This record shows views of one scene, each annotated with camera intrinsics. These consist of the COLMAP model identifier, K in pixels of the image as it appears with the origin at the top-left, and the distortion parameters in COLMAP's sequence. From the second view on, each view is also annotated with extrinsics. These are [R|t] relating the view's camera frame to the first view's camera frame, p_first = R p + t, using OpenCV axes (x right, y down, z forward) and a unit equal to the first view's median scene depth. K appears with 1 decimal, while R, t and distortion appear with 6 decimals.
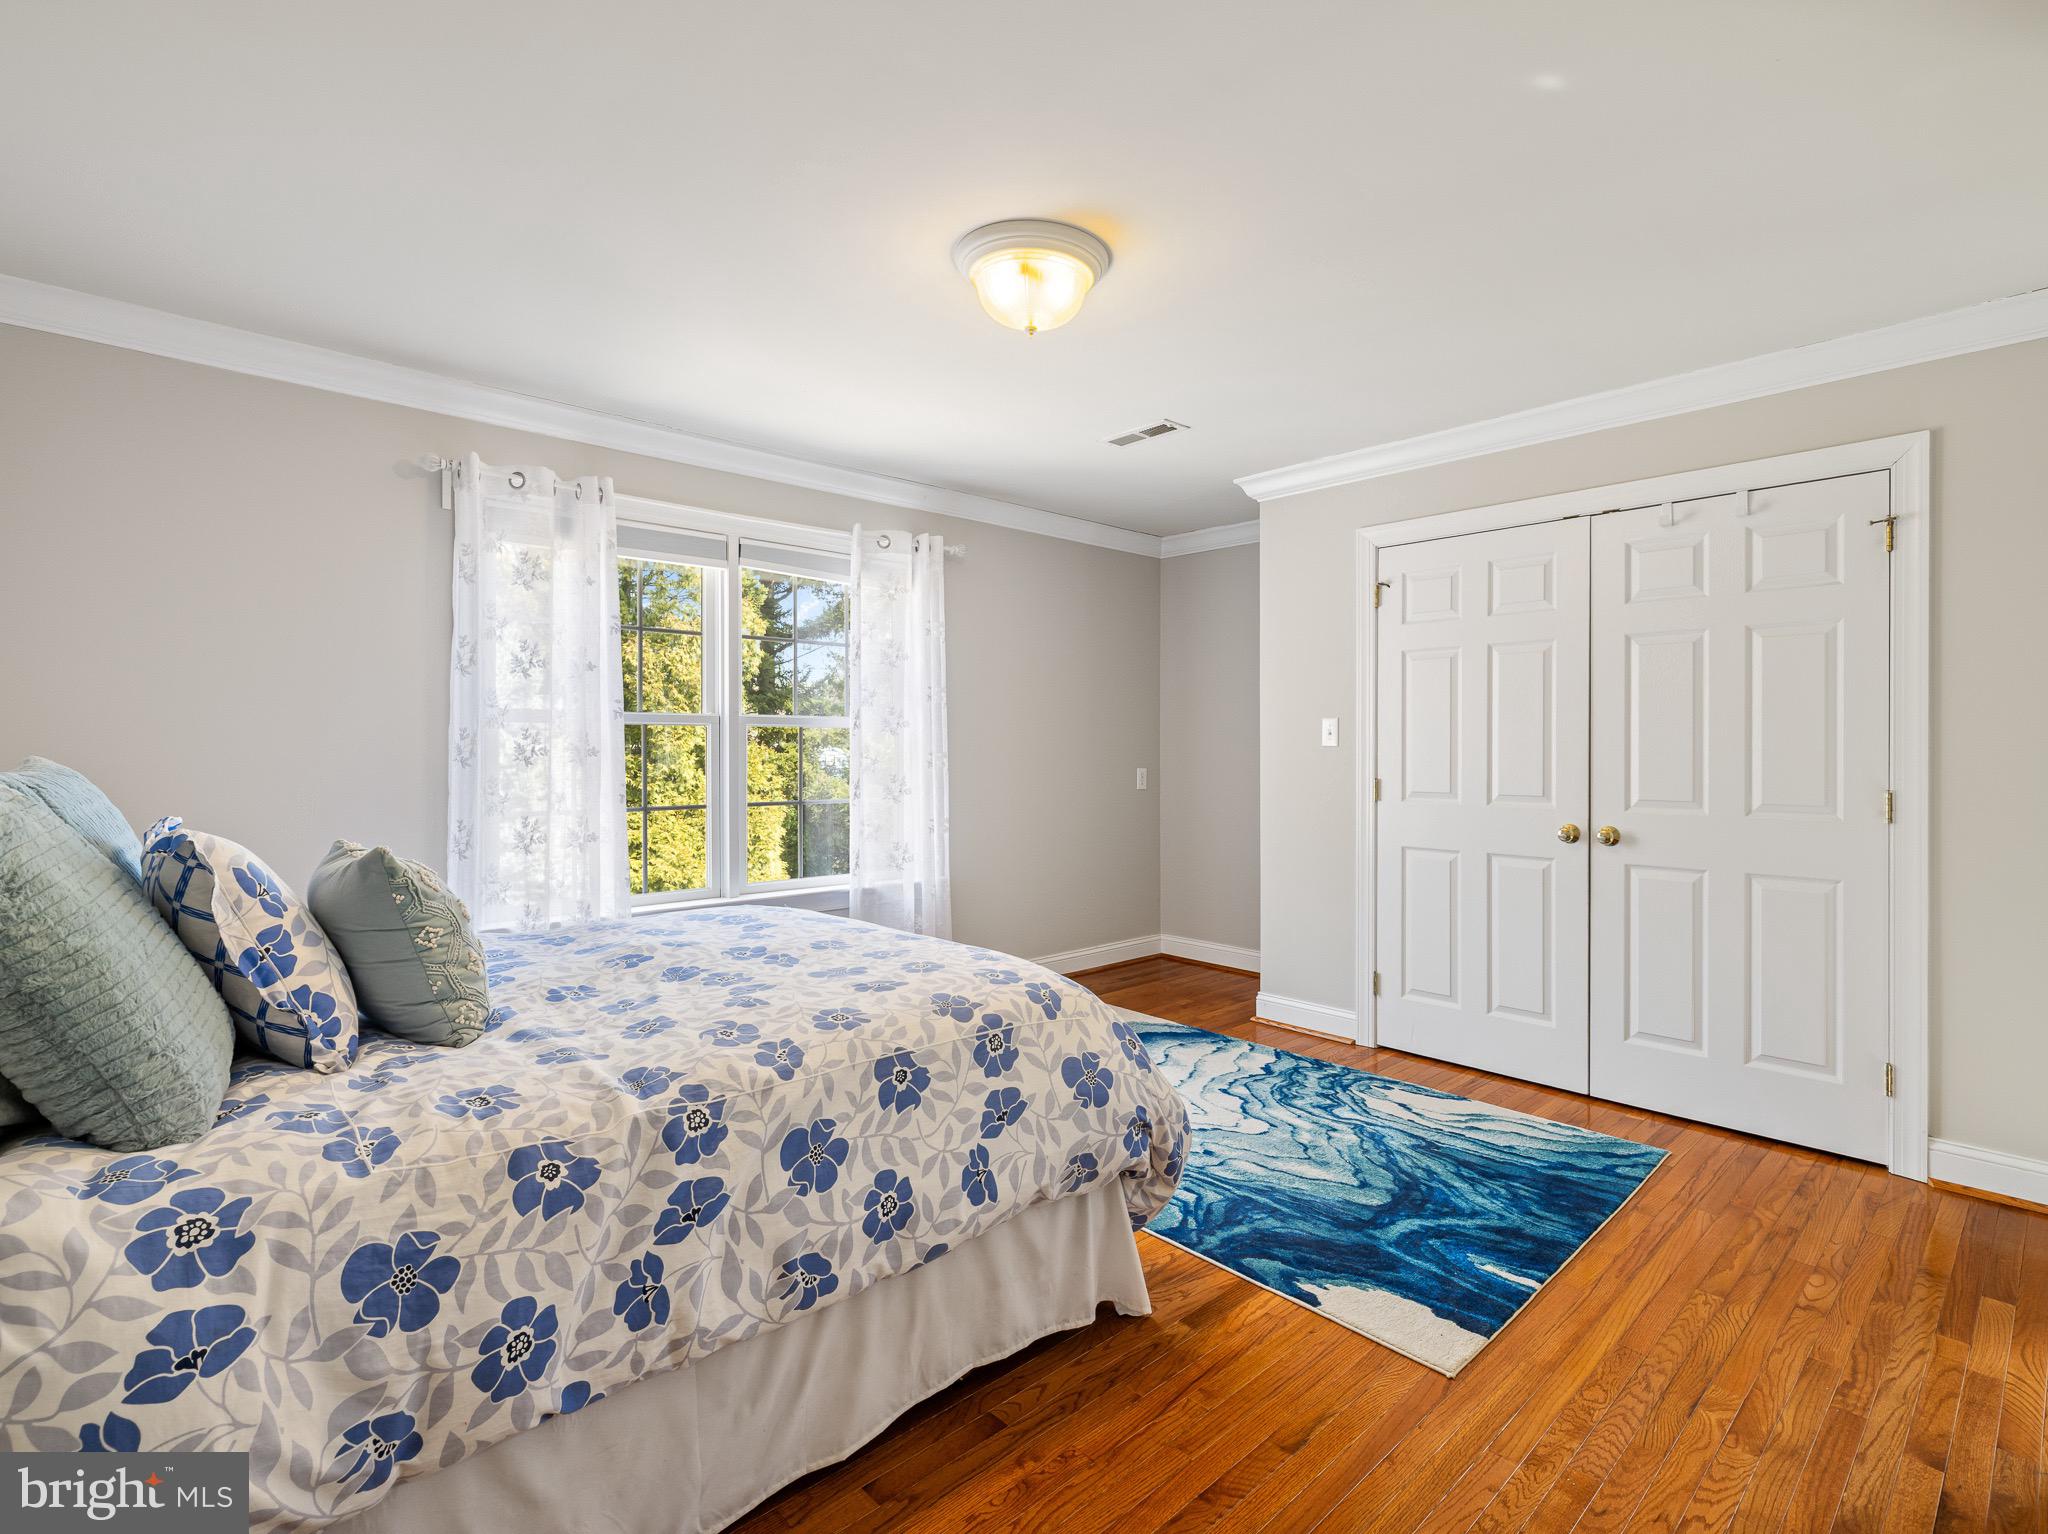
lens RADIAL K [[949.0, 0, 1104.0], [0, 949.0, 754.2], [0, 0, 1]] dist [-0.000145, 0.010307]
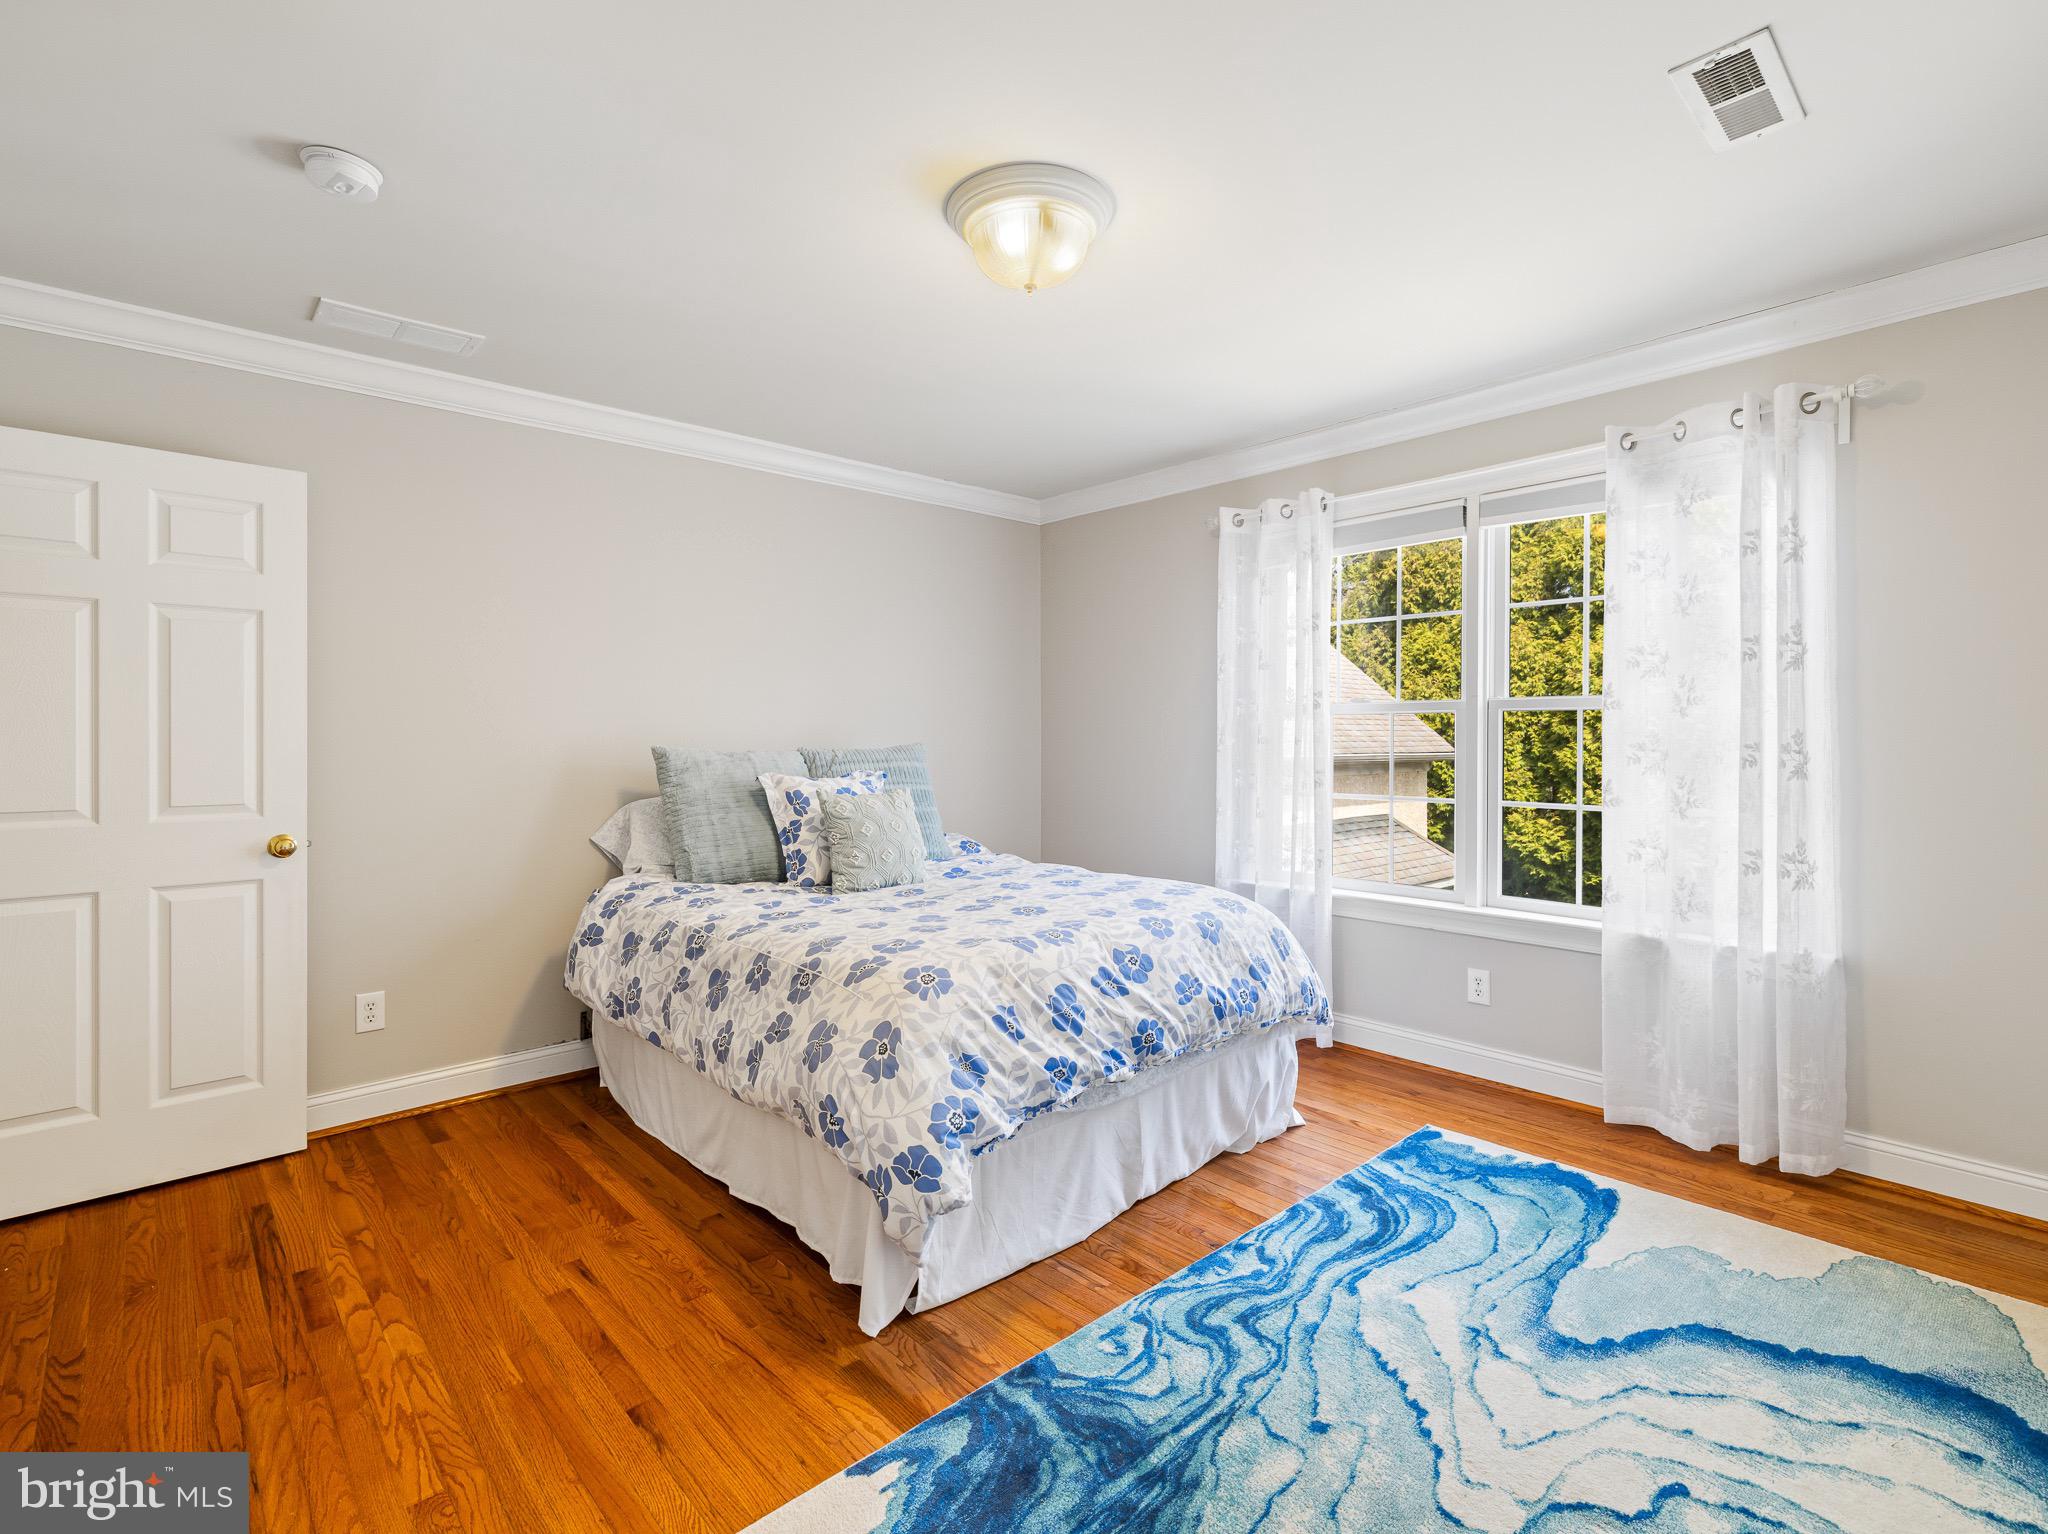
lens RADIAL K [[969.2, 0, 1023.3], [0, 969.2, 751.1], [0, 0, 1]] dist [0.002637, 0.001674]
pose [[-0.033601, 0.012822, -0.999353, 0.778485], [-0.004780, 0.999904, 0.012990, -0.006294], [0.999424, 0.005213, -0.033536, 0.915438]]
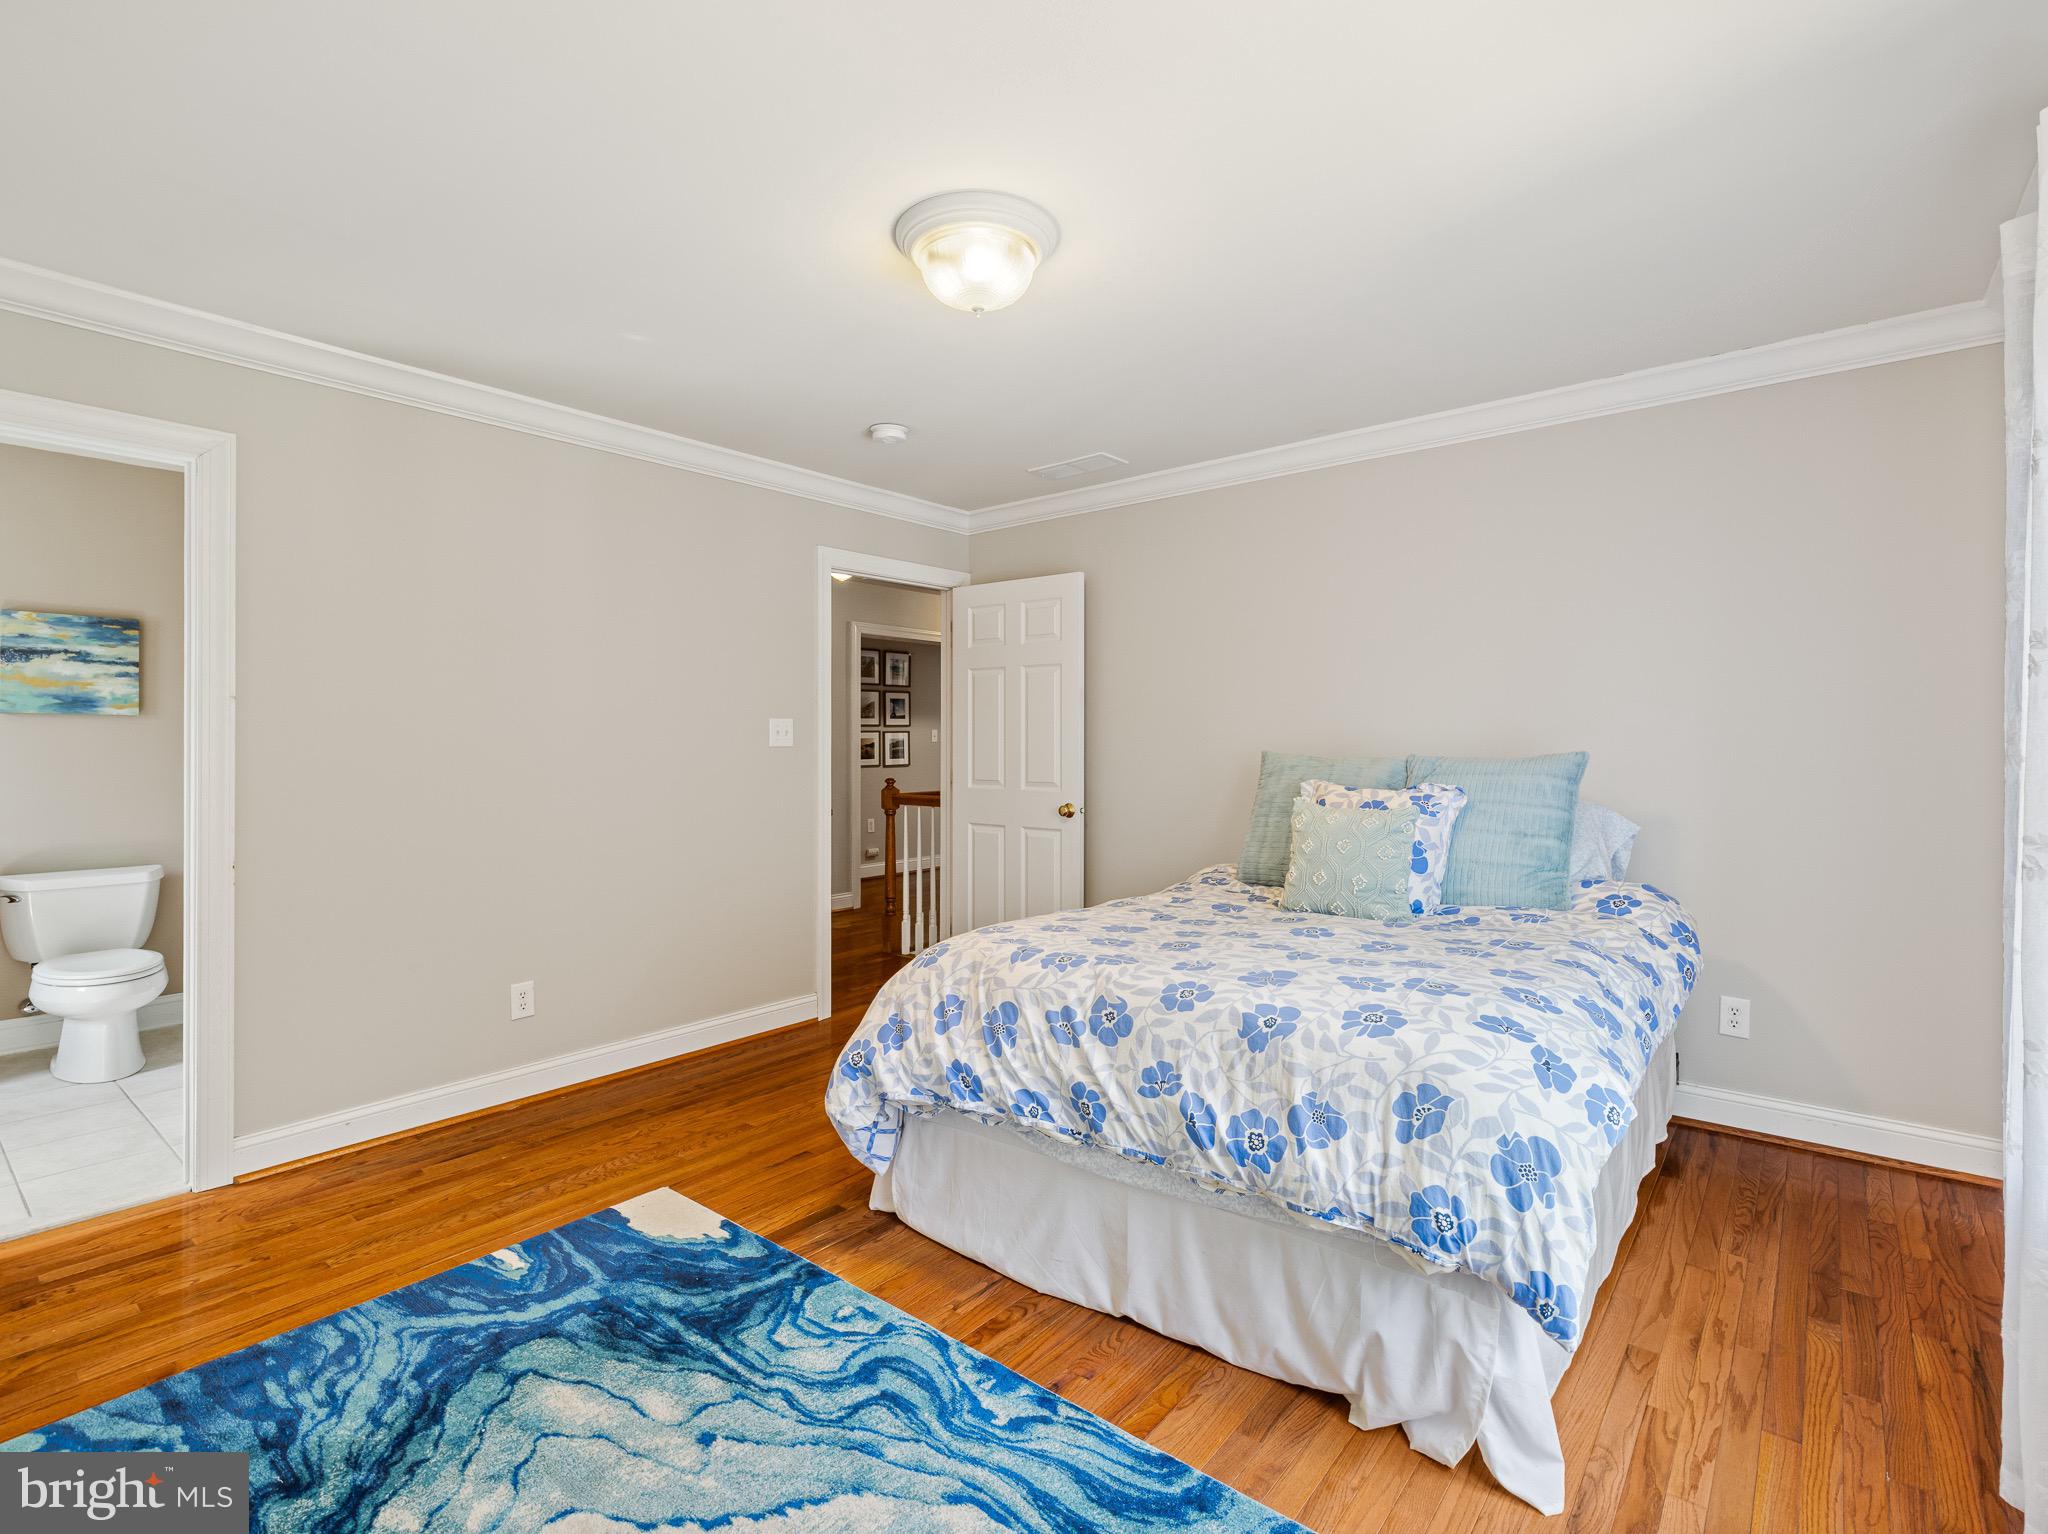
lens RADIAL K [[1010.1, 0, 1079.4], [0, 1010.1, 738.9], [0, 0, 1]] dist [0.001293, 0.001093]
pose [[-0.992974, 0.001561, -0.118323, -0.050845], [0.000820, 0.999980, 0.006315, -0.020085], [0.118330, 0.006174, -0.992955, 1.805084]]
